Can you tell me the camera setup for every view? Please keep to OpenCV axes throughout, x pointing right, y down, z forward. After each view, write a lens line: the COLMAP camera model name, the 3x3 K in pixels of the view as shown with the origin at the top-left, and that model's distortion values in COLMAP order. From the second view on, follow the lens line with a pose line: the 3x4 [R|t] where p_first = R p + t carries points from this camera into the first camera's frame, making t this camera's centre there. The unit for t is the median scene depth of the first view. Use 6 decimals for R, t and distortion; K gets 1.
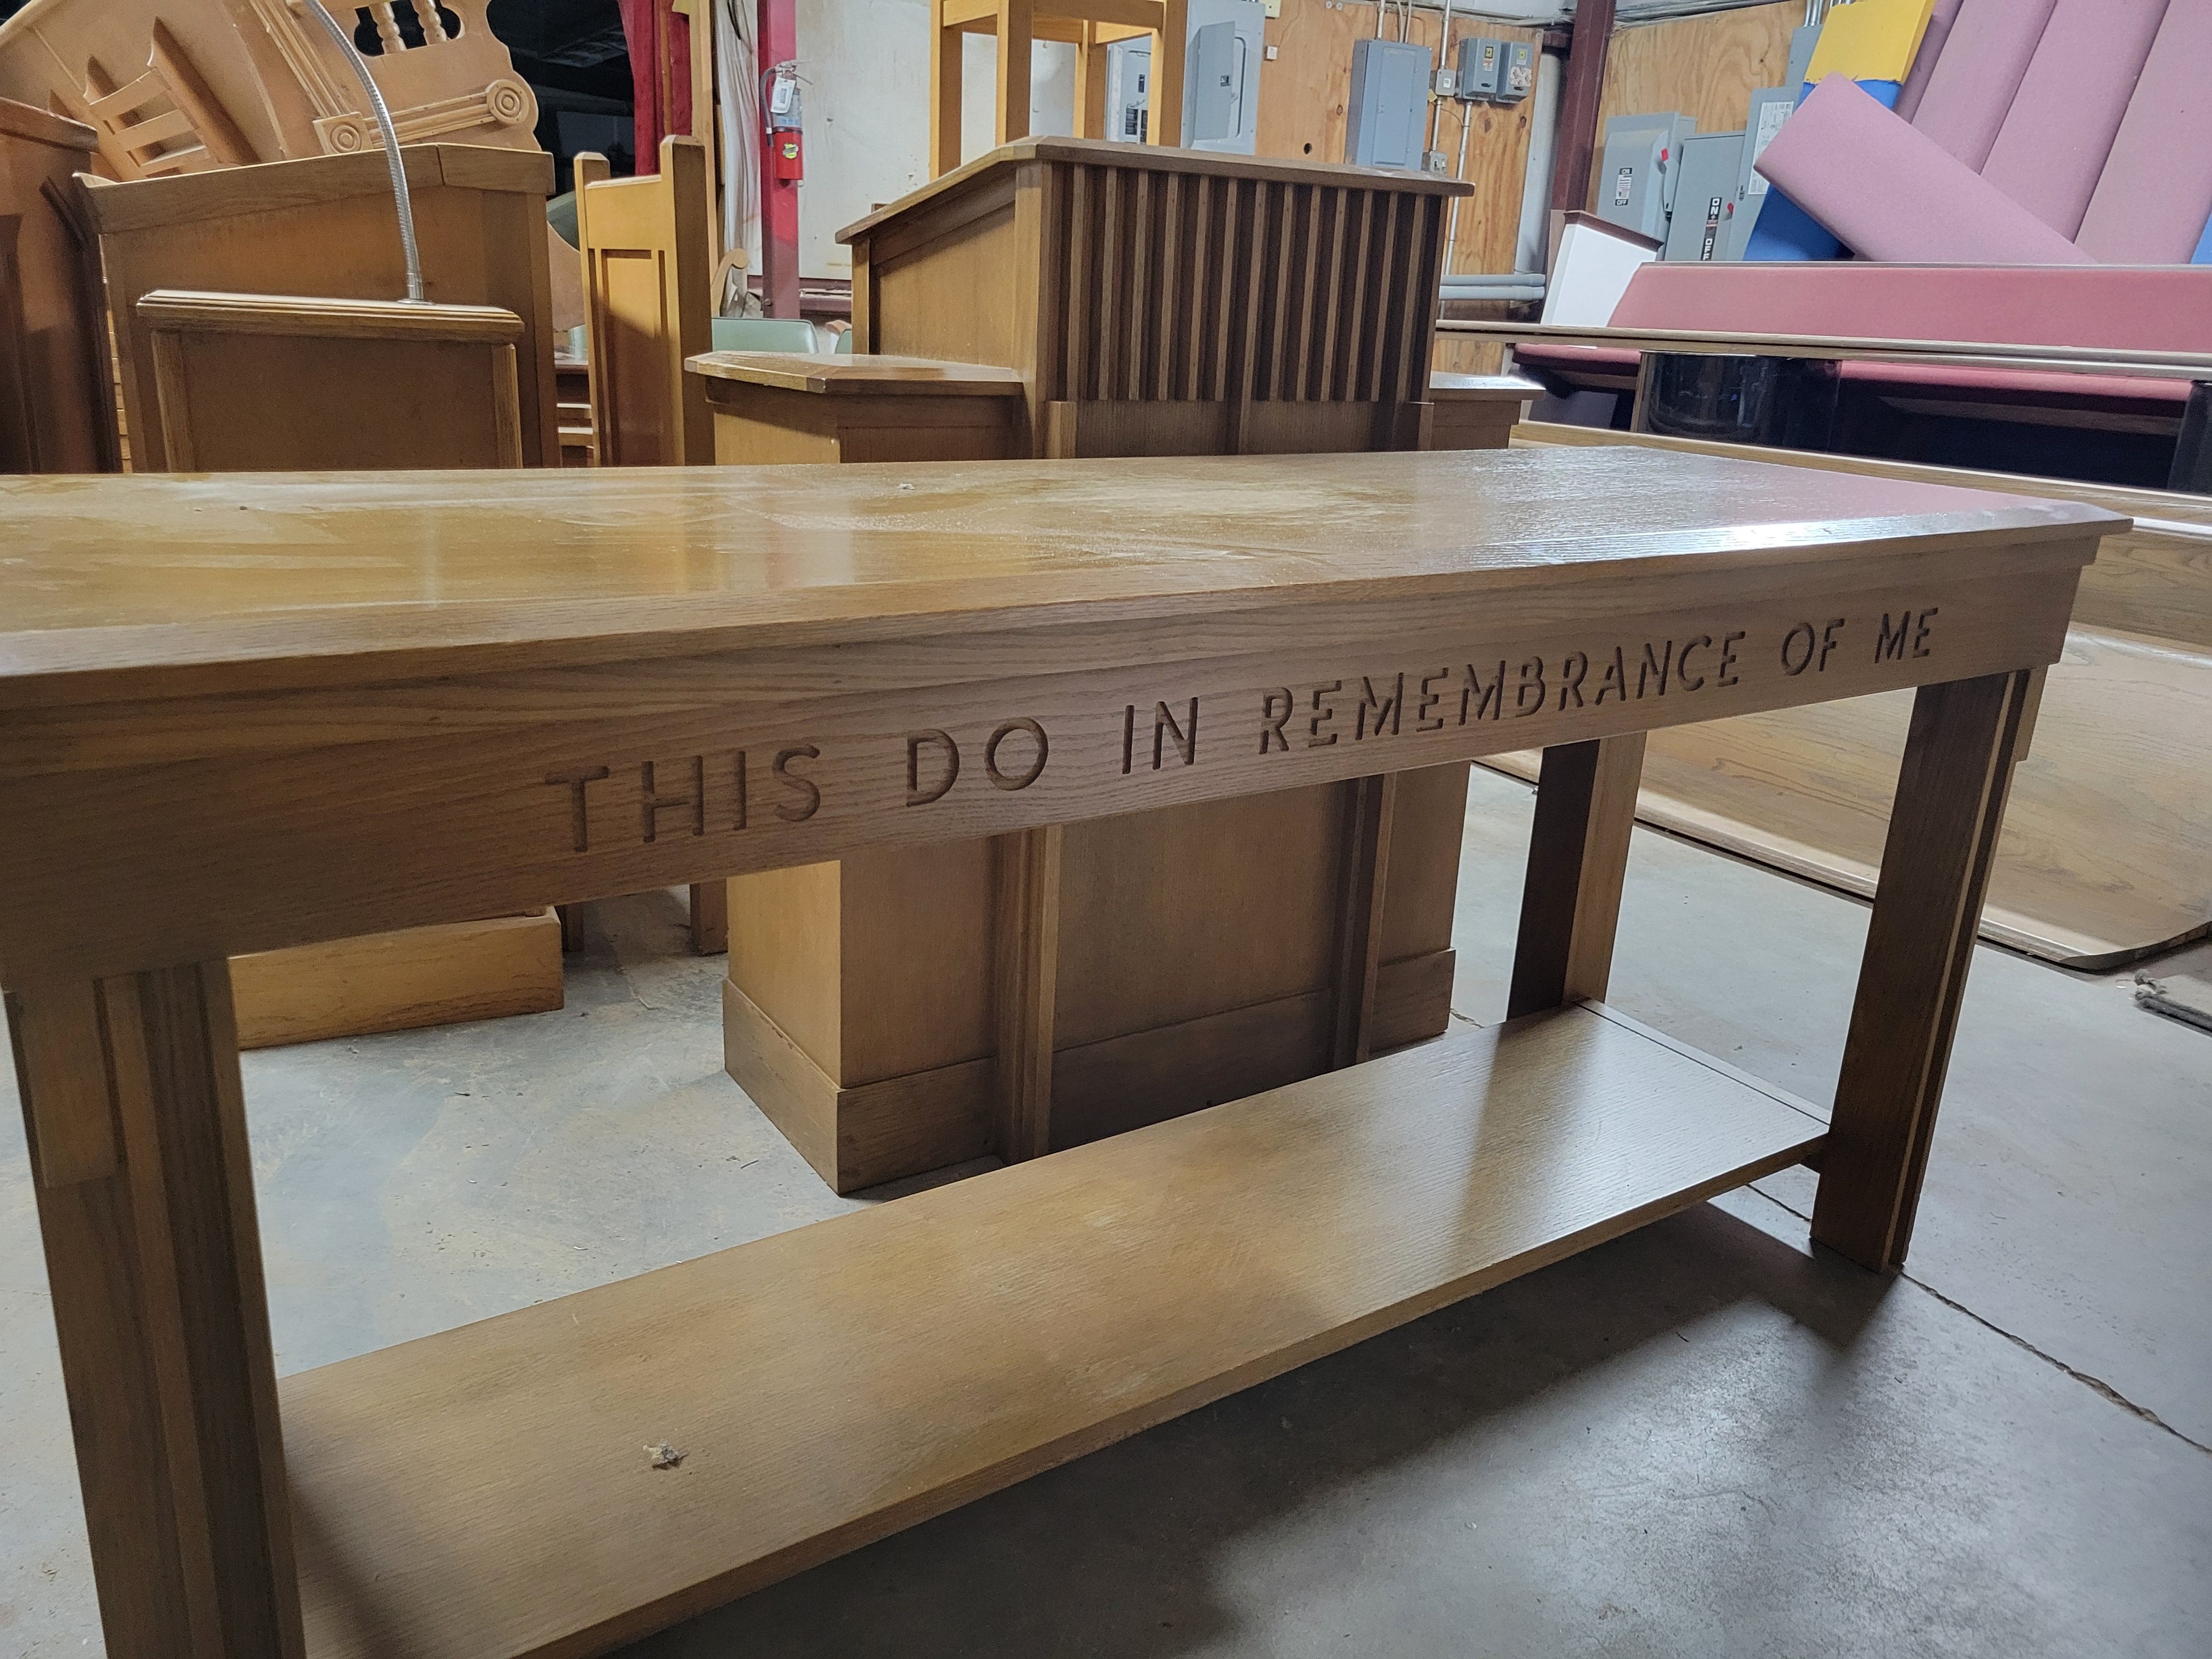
lens RADIAL K [[1665.8, 0, 1073.6], [0, 1665.8, 811.3], [0, 0, 1]] dist [0.033606, -0.007554]
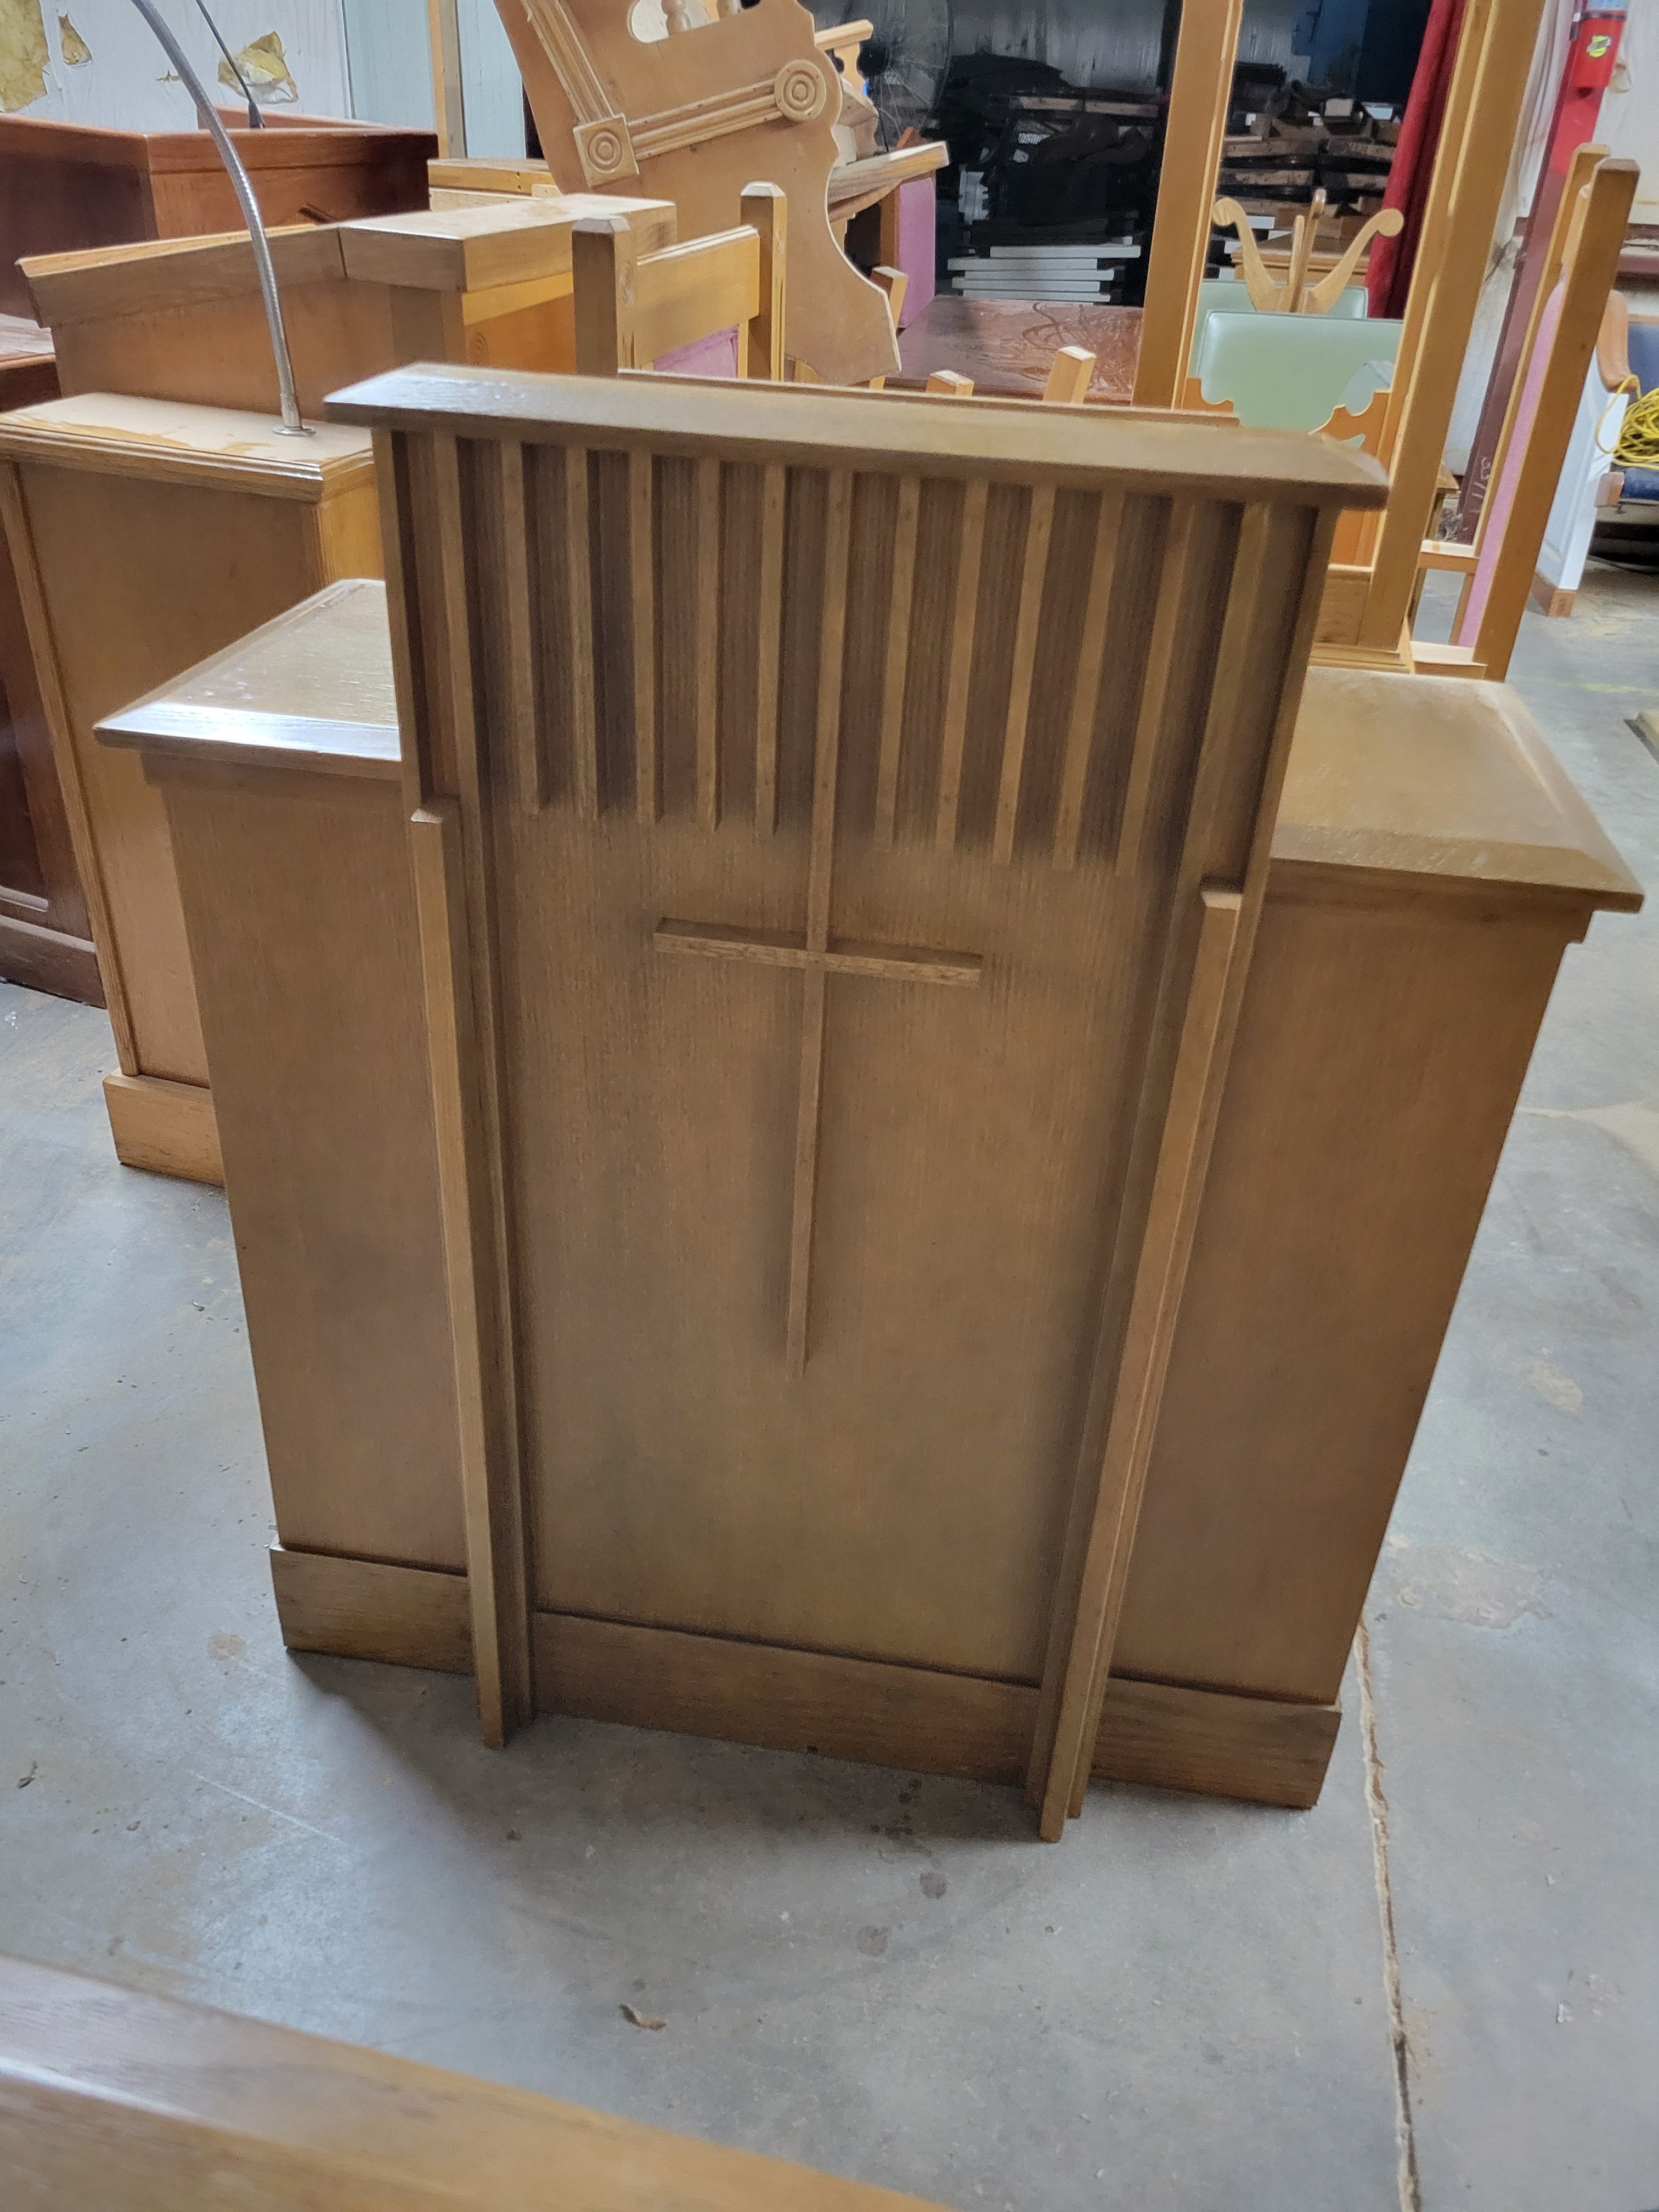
lens RADIAL K [[1655.6, 0, 826.1], [0, 1655.6, 1055.1], [0, 0, 1]] dist [0.038105, -0.004479]
pose [[0.756952, 0.319445, -0.570070, 0.309238], [-0.202814, 0.944136, 0.259756, -0.221817], [0.621201, -0.081005, 0.779453, 0.390273]]
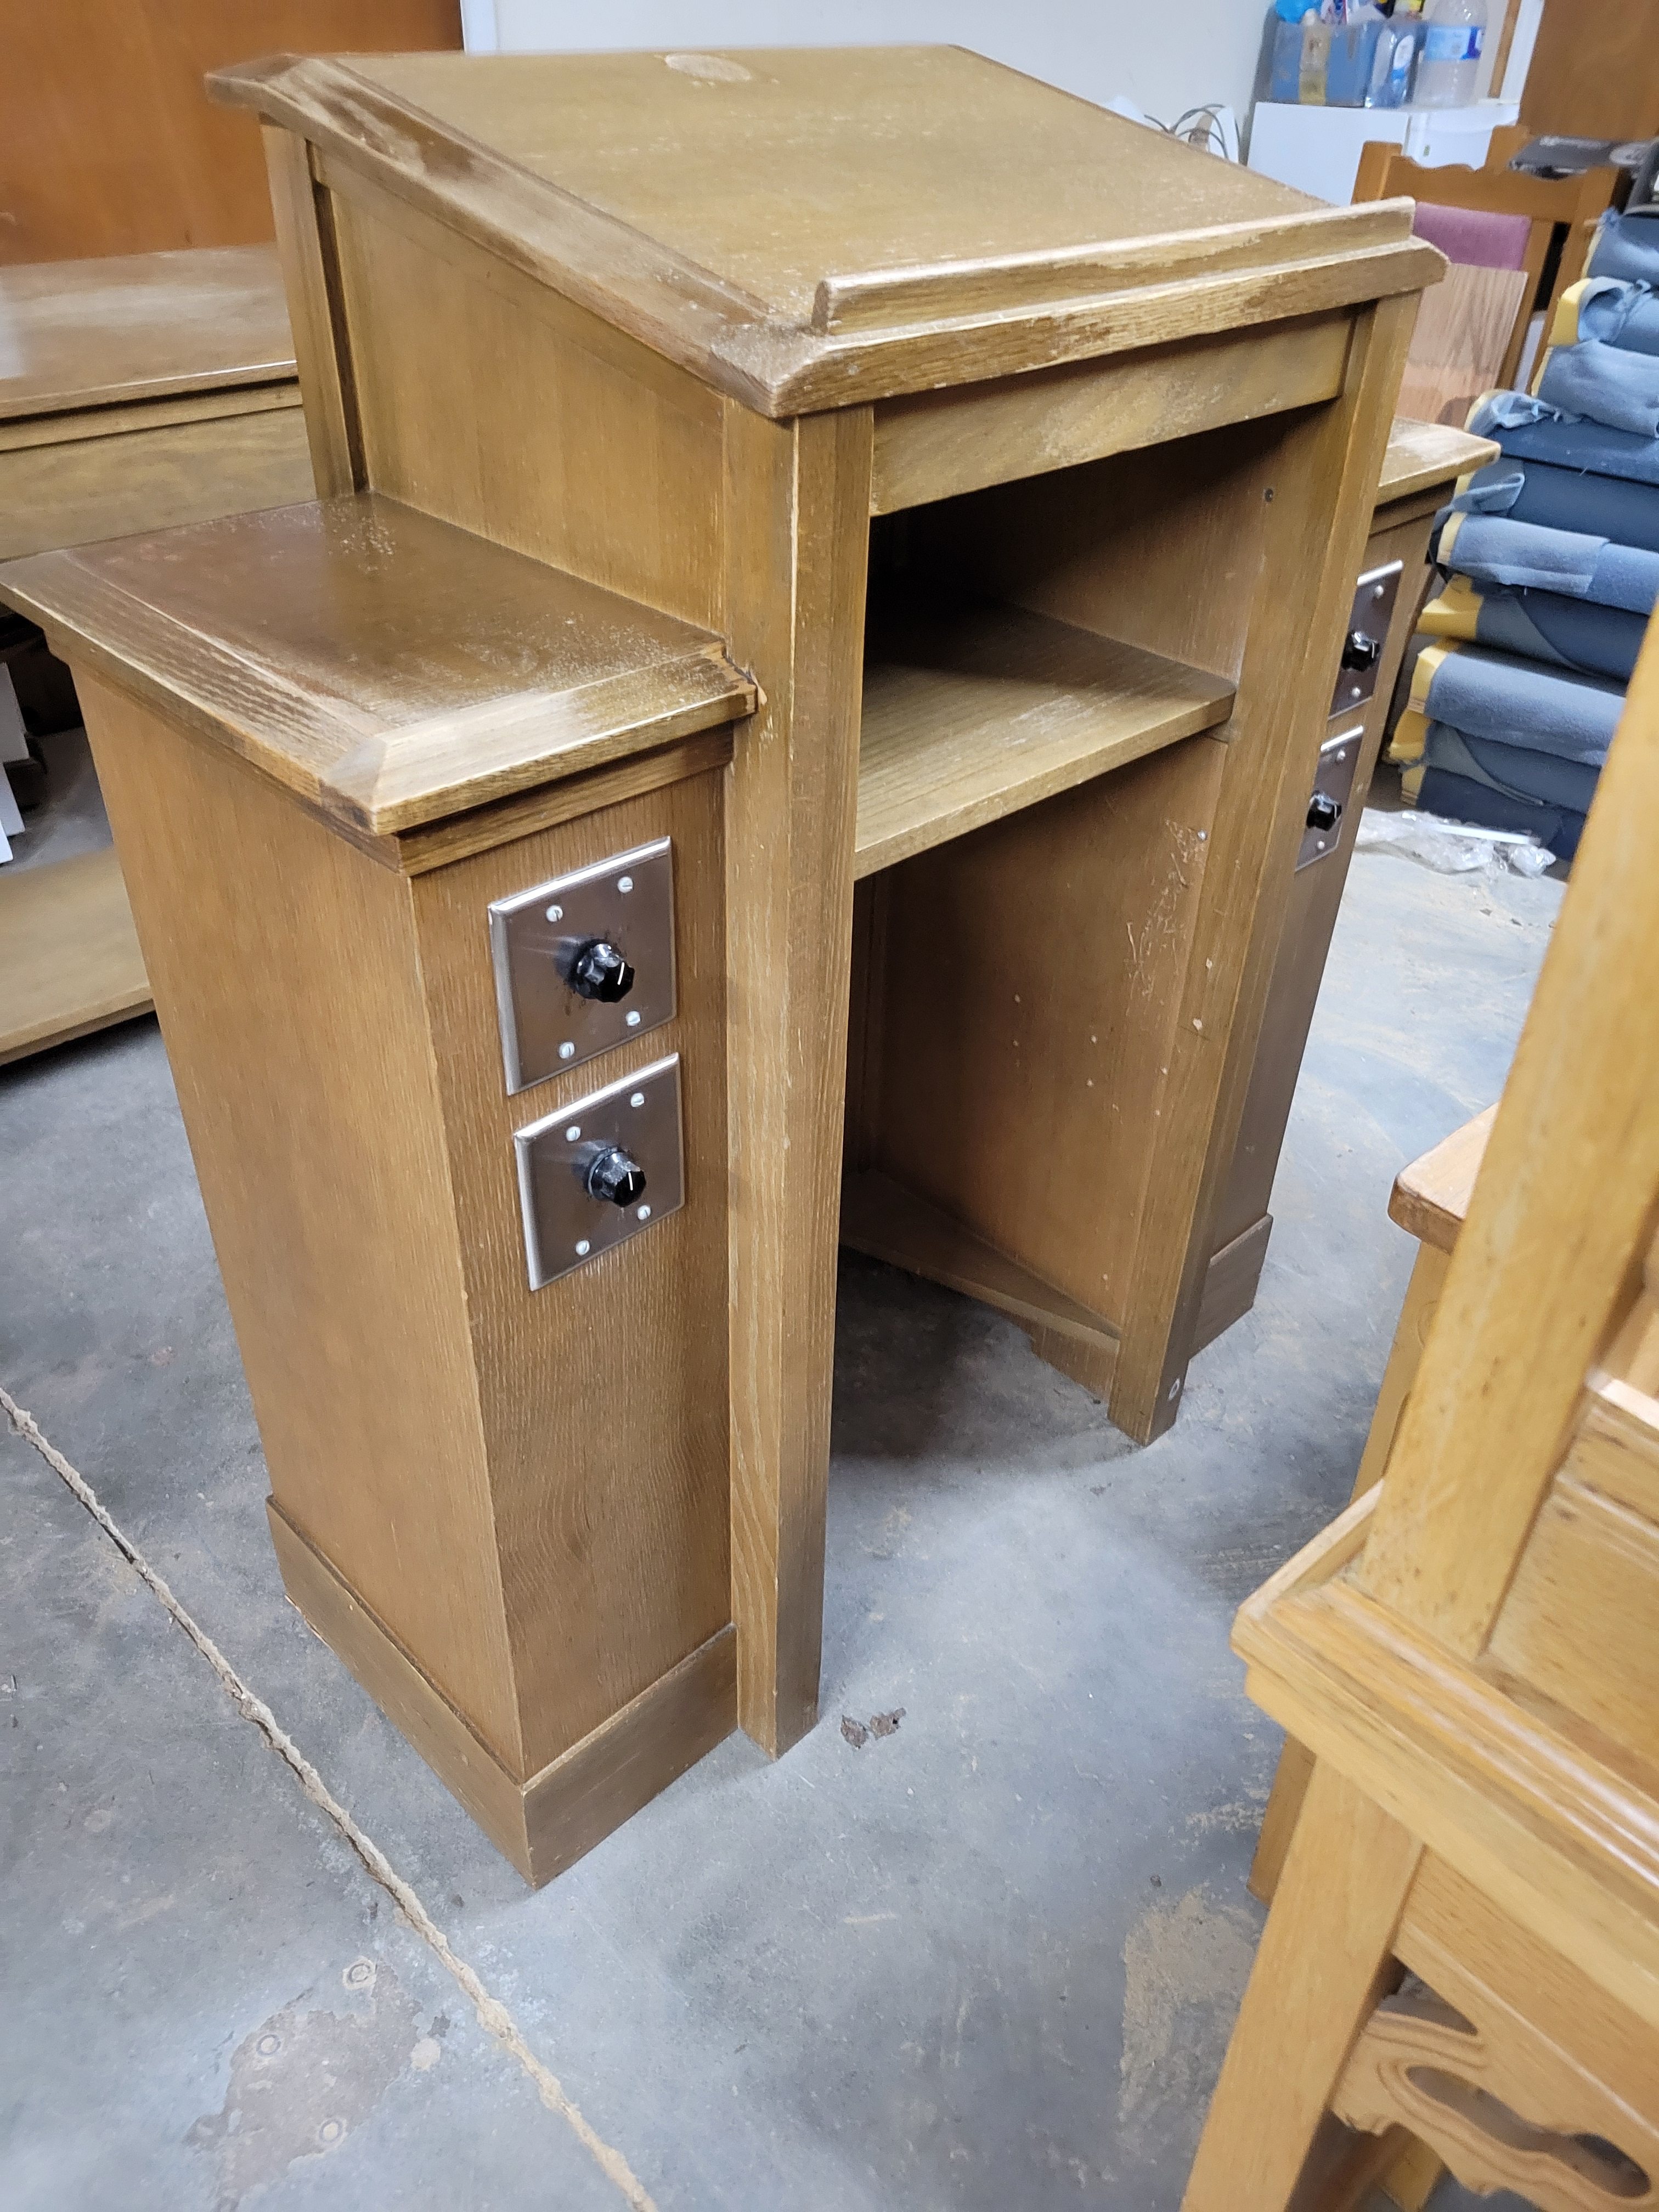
lens RADIAL K [[1633.4, 0, 901.1], [0, 1633.4, 1102.8], [0, 0, 1]] dist [0.009266, -0.000808]
pose [[-0.954922, 0.108305, -0.276394, 0.142955], [-0.151995, 0.621383, 0.768622, -0.407068], [0.254993, 0.775985, -0.576911, 1.096755]]
